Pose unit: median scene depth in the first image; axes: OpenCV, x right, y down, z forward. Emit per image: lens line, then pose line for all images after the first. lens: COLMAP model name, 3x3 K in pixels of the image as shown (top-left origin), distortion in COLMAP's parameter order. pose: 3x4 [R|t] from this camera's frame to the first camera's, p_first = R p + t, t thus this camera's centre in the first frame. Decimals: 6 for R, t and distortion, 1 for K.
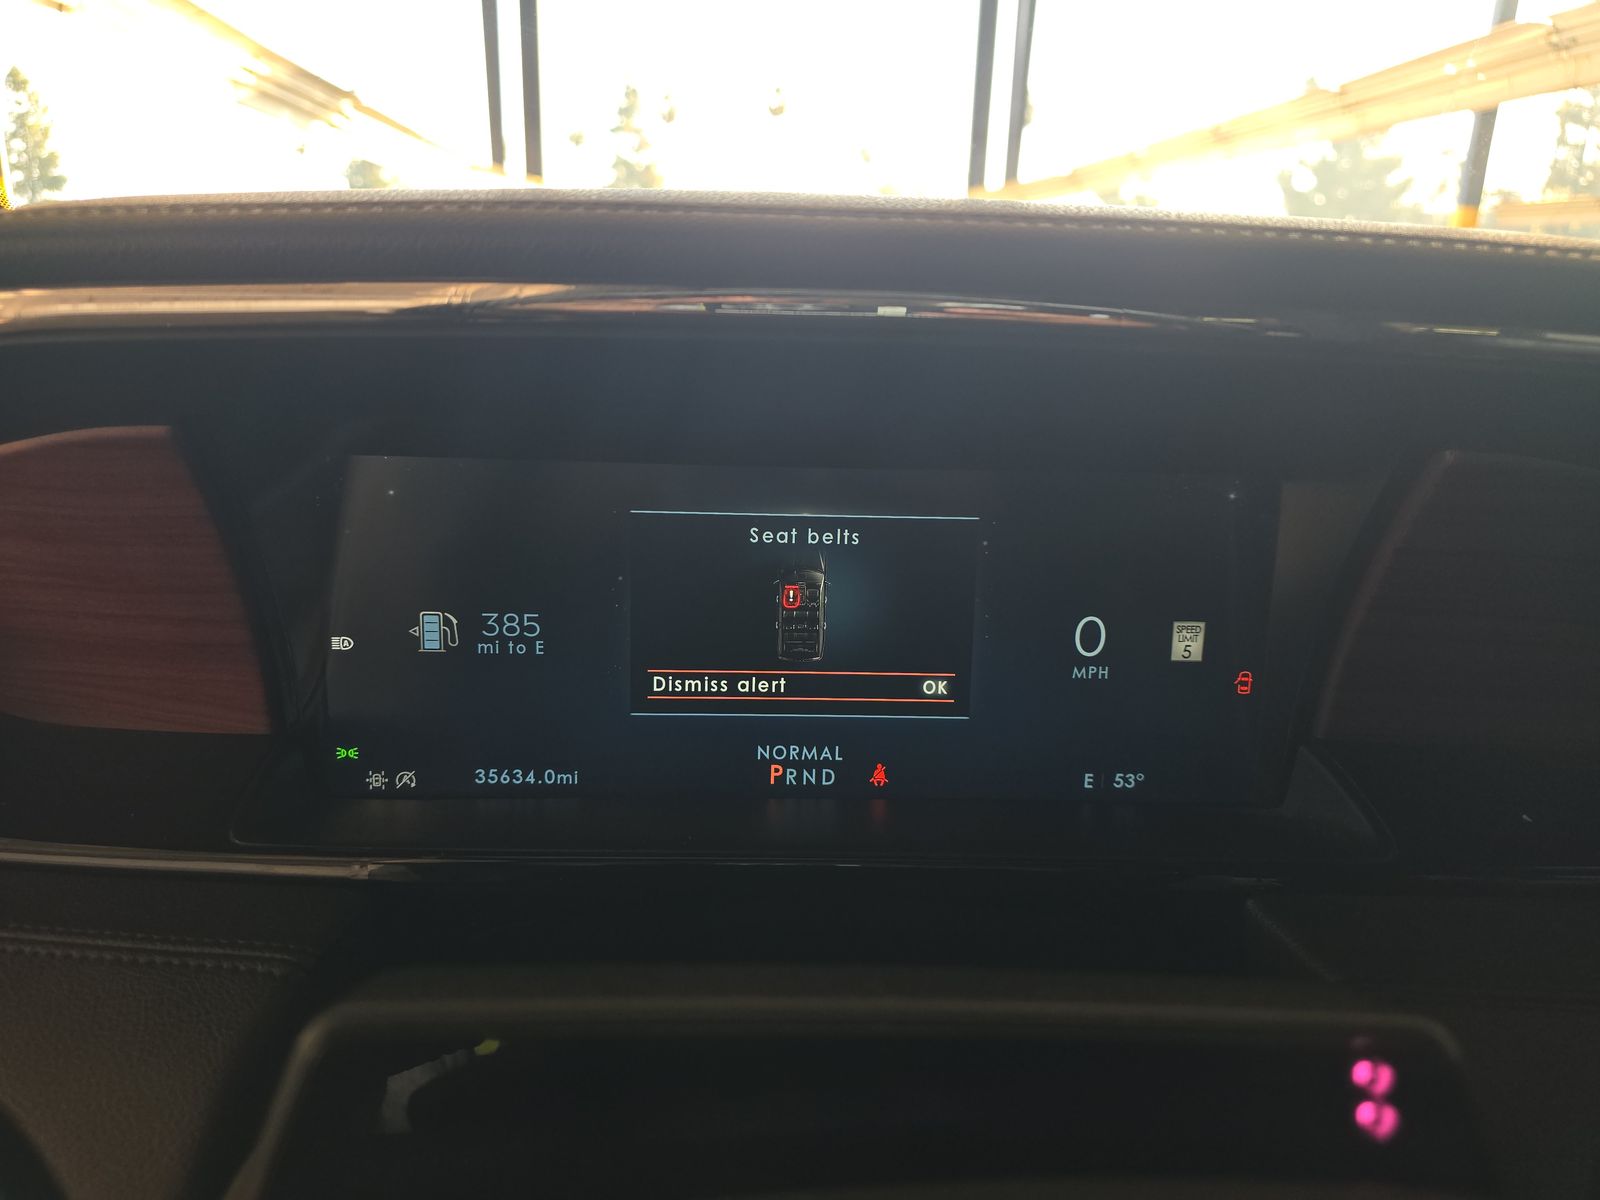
lens RADIAL K [[1077.1, 0, 794.4], [0, 1077.1, 611.4], [0, 0, 1]] dist [0.049241, -0.032416]
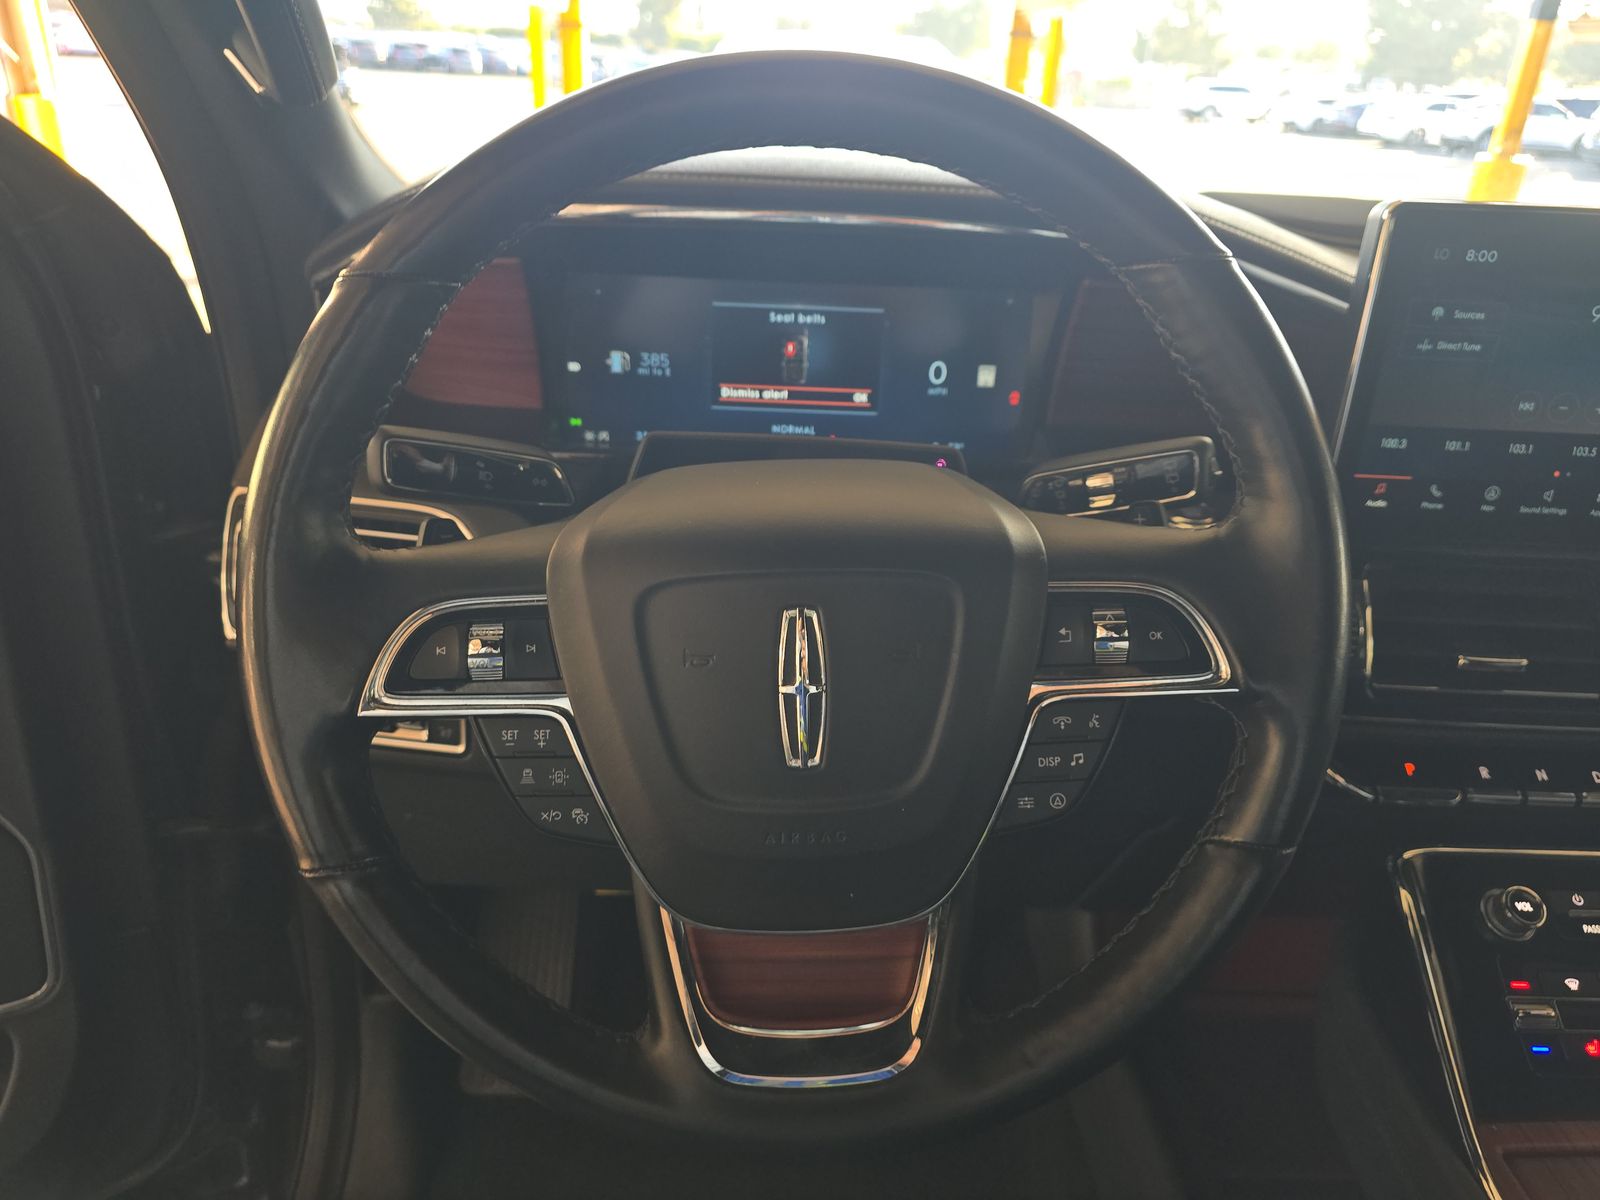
lens RADIAL K [[1077.1, 0, 802.3], [0, 1077.1, 613.4], [0, 0, 1]] dist [0.049241, -0.032416]
pose [[0.999510, 0.024414, -0.019583, 0.071134], [-0.021112, 0.987847, 0.153990, 0.164348], [0.023104, -0.153501, 0.987878, -1.089544]]
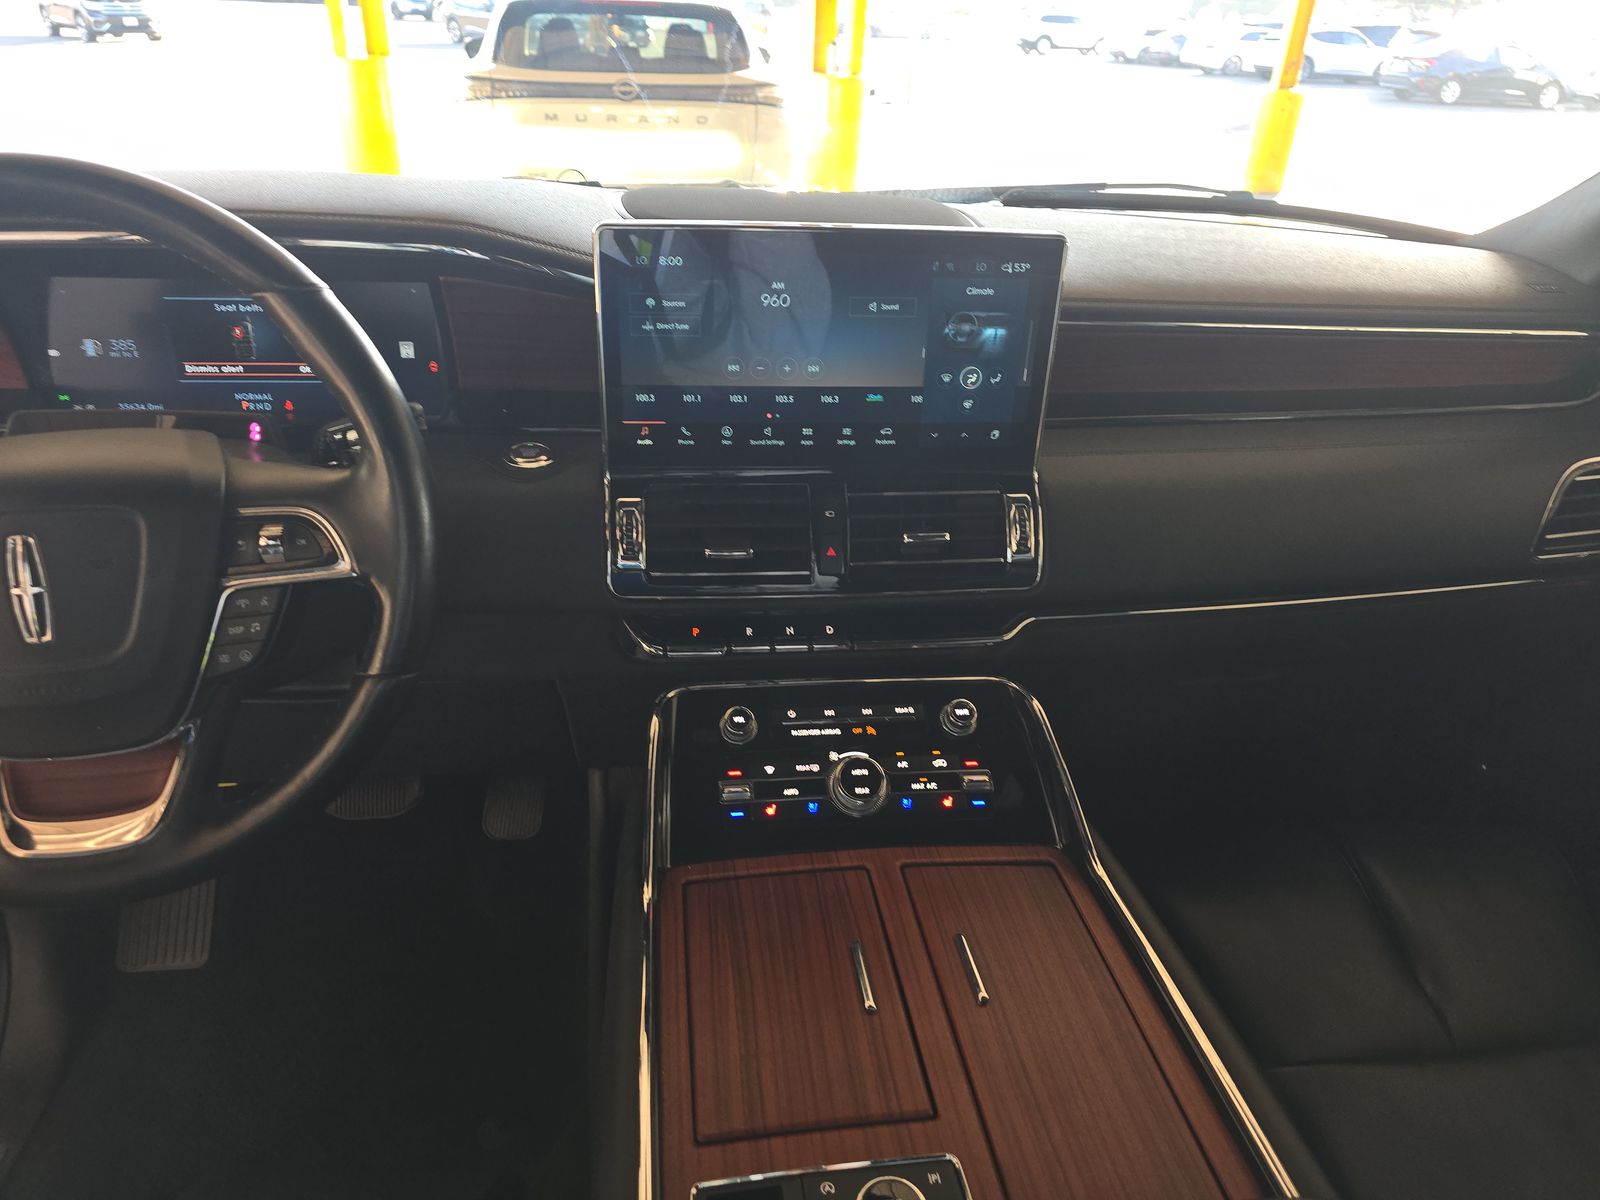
lens RADIAL K [[1077.1, 0, 803.6], [0, 1077.1, 610.7], [0, 0, 1]] dist [0.049241, -0.032416]
pose [[0.997407, -0.030791, 0.065052, 1.134419], [0.016787, 0.978462, 0.205744, 0.120571], [-0.069986, -0.204119, 0.976441, -1.729721]]
